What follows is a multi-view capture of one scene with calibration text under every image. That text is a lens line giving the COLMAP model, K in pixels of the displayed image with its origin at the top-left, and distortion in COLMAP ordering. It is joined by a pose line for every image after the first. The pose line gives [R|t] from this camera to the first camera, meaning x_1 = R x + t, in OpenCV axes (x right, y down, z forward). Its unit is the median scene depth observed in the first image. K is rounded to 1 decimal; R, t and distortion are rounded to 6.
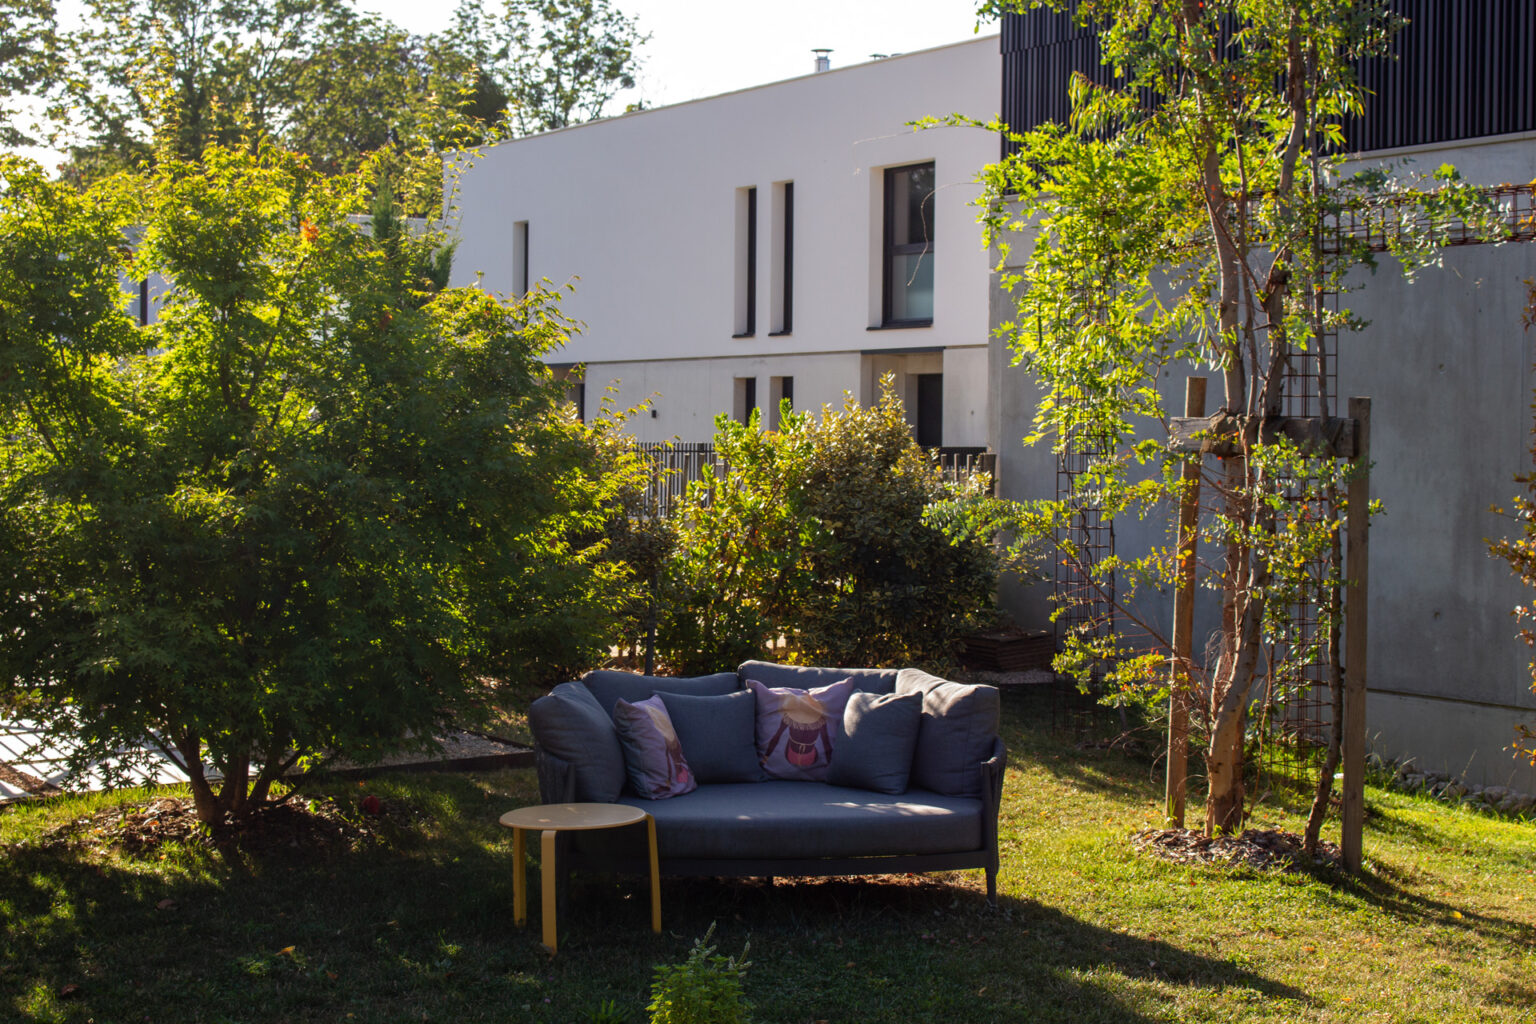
lens RADIAL K [[2569.3, 0, 767.3], [0, 2569.3, 510.7], [0, 0, 1]] dist [-0.015904, 0.000000]
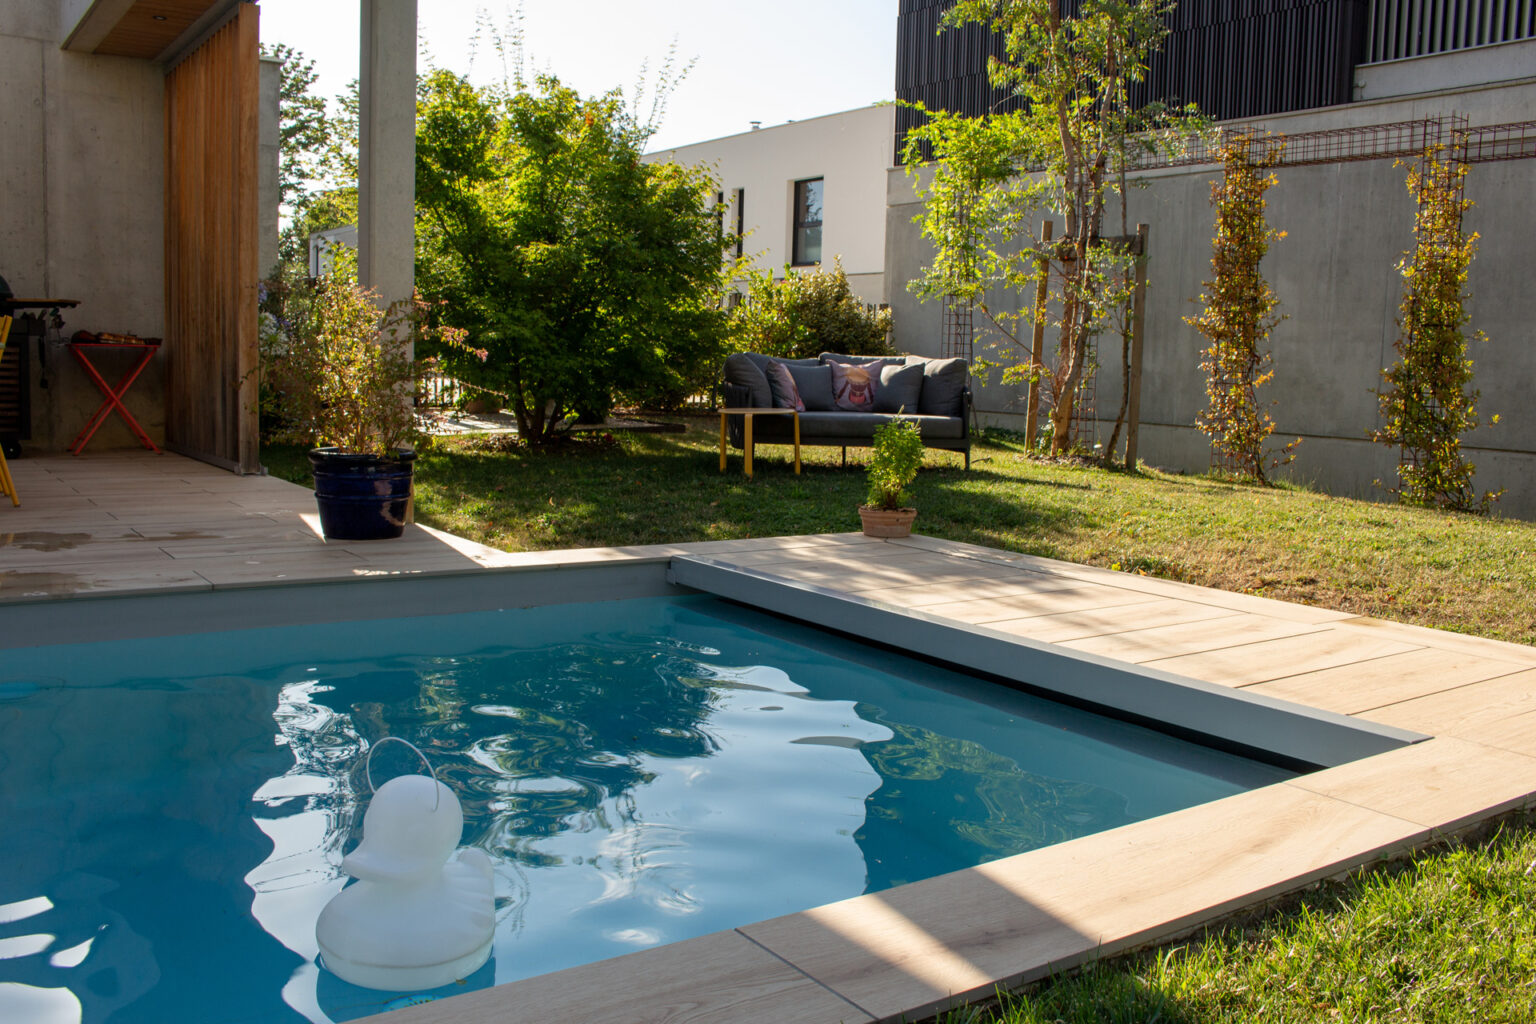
lens RADIAL K [[1366.5, 0, 765.6], [0, 1366.5, 513.5], [0, 0, 1]] dist [-0.134039, 0.082092]
pose [[0.997825, 0.014912, 0.064211, -0.105412], [-0.019966, 0.996689, 0.078814, 0.091757], [-0.062823, -0.079925, 0.994819, -0.001630]]
